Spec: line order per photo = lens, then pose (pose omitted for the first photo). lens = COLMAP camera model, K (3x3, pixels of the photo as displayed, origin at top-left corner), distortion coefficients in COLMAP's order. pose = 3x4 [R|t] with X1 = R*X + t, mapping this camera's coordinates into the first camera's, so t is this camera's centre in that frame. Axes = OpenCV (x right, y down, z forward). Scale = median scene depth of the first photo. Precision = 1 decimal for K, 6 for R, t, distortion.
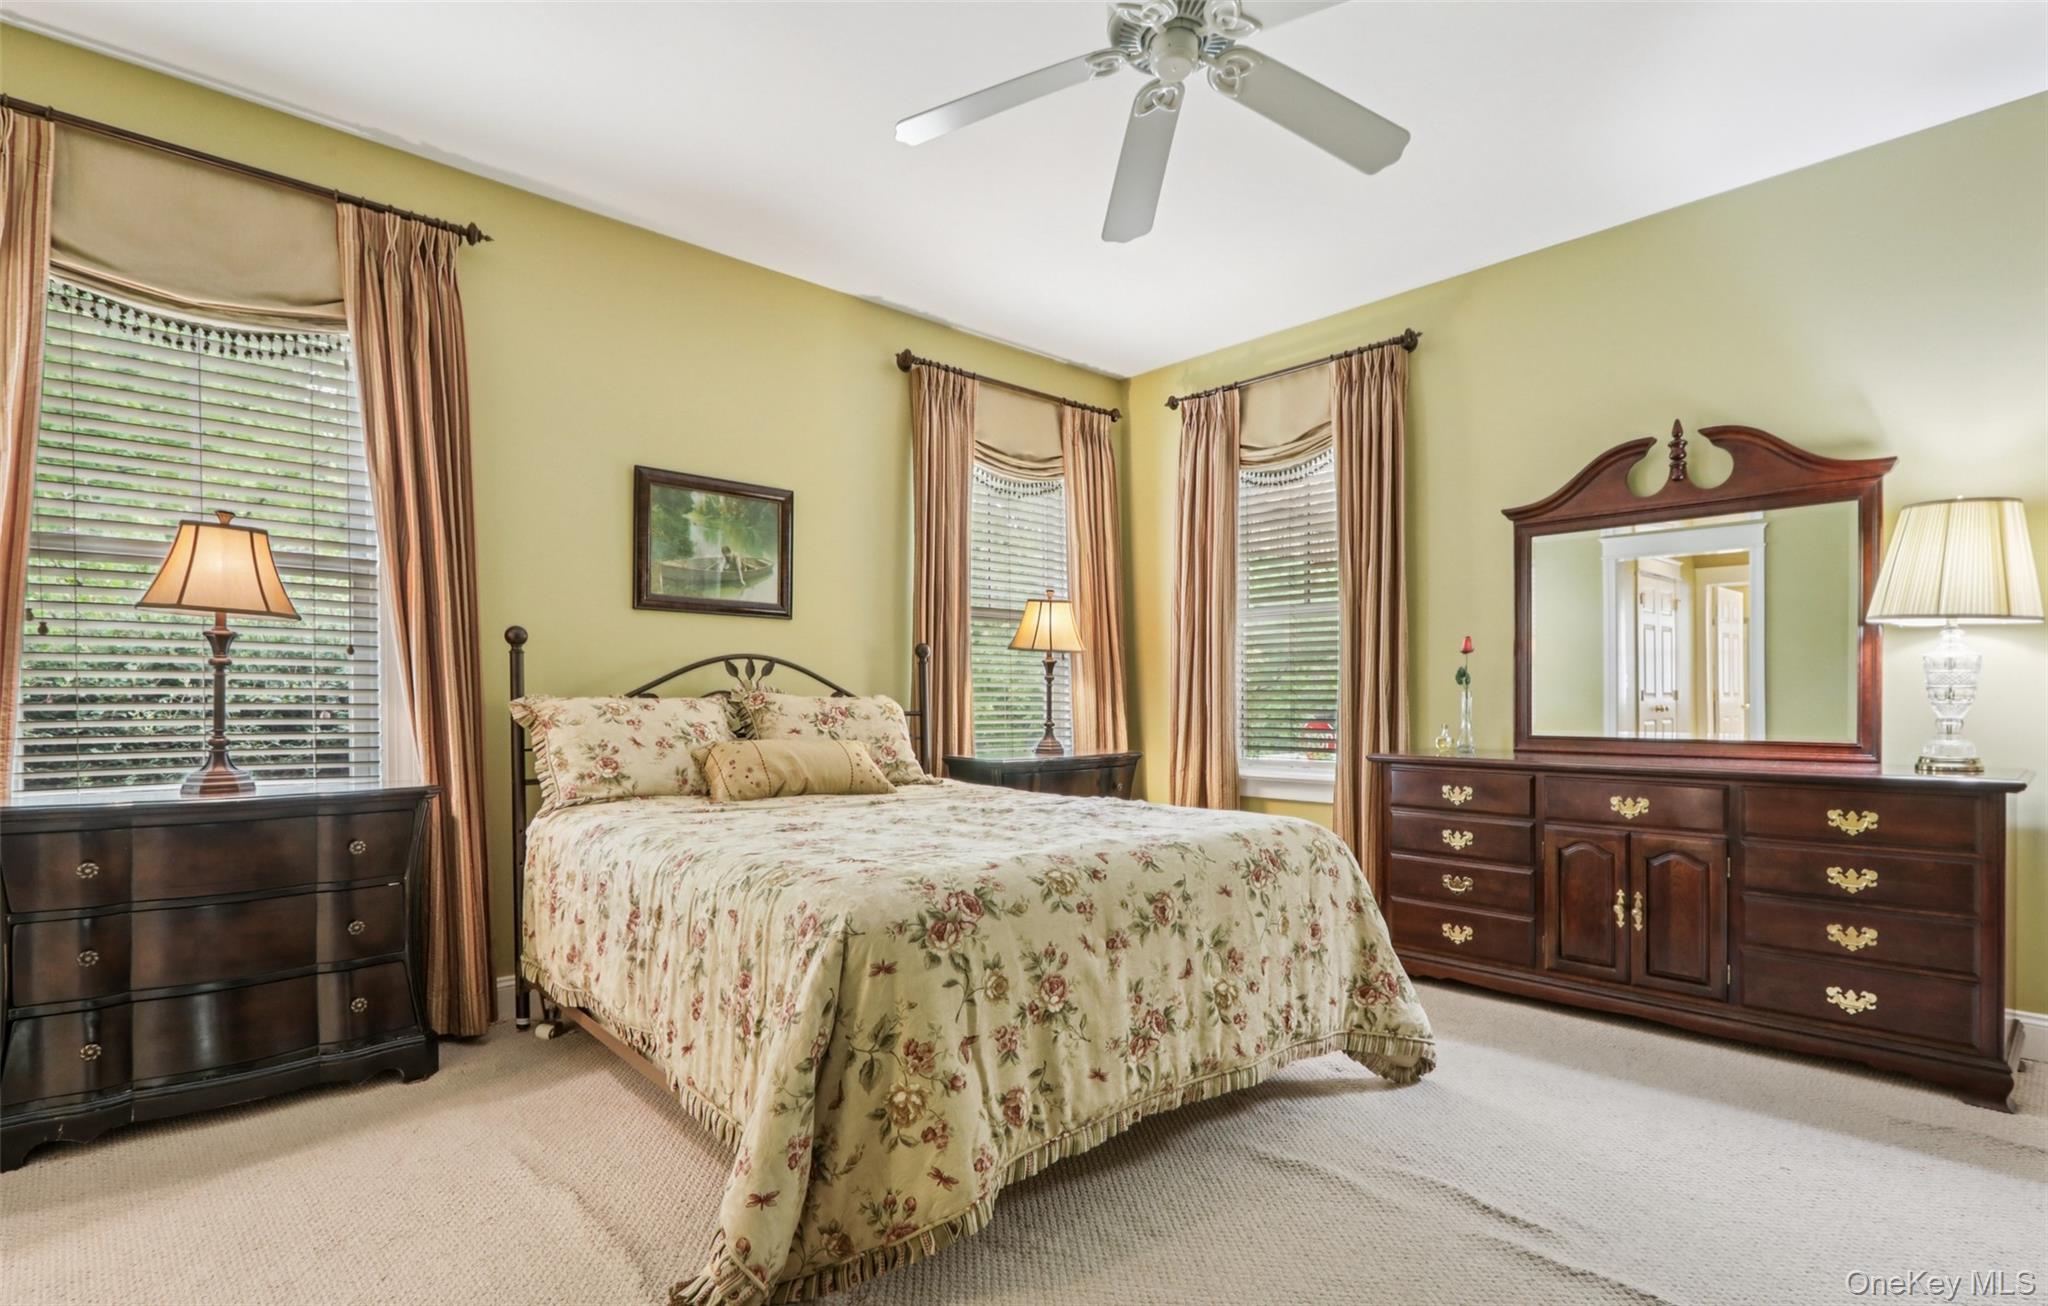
lens RADIAL K [[996.0, 0, 1024.2], [0, 996.0, 696.5], [0, 0, 1]] dist [-0.002022, -0.000253]
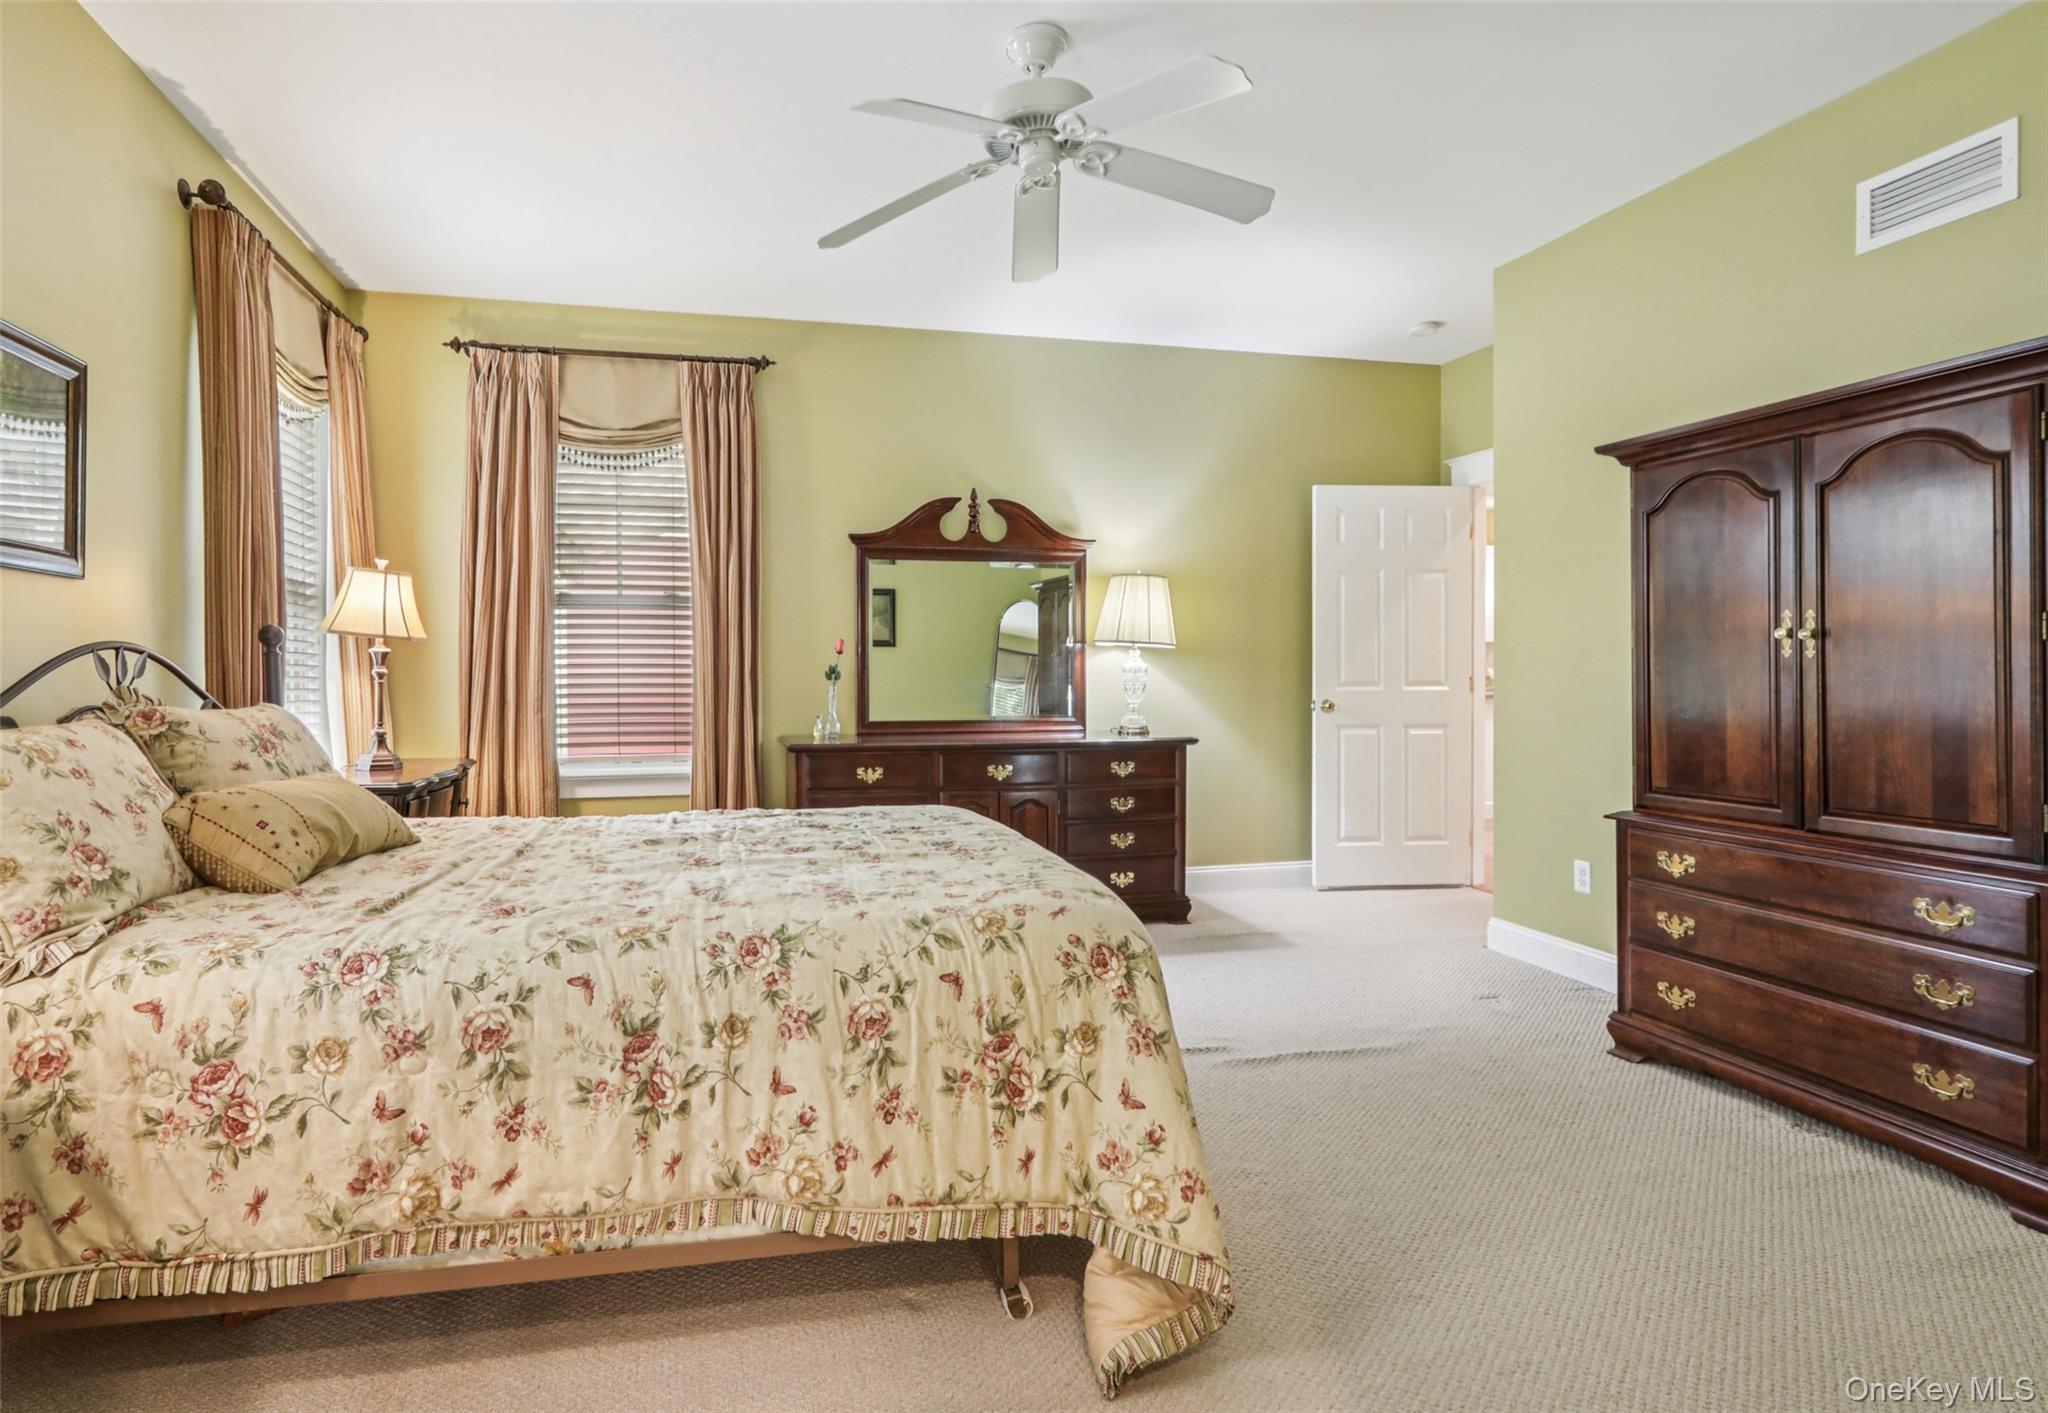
lens RADIAL K [[975.7, 0, 1024.0], [0, 975.7, 676.2], [0, 0, 1]] dist [-0.000106, 0.000119]
pose [[0.524375, -0.002399, 0.851484, -0.425356], [0.001313, 0.999997, 0.002008, -0.019765], [-0.851486, 0.000065, 0.524377, 0.216265]]
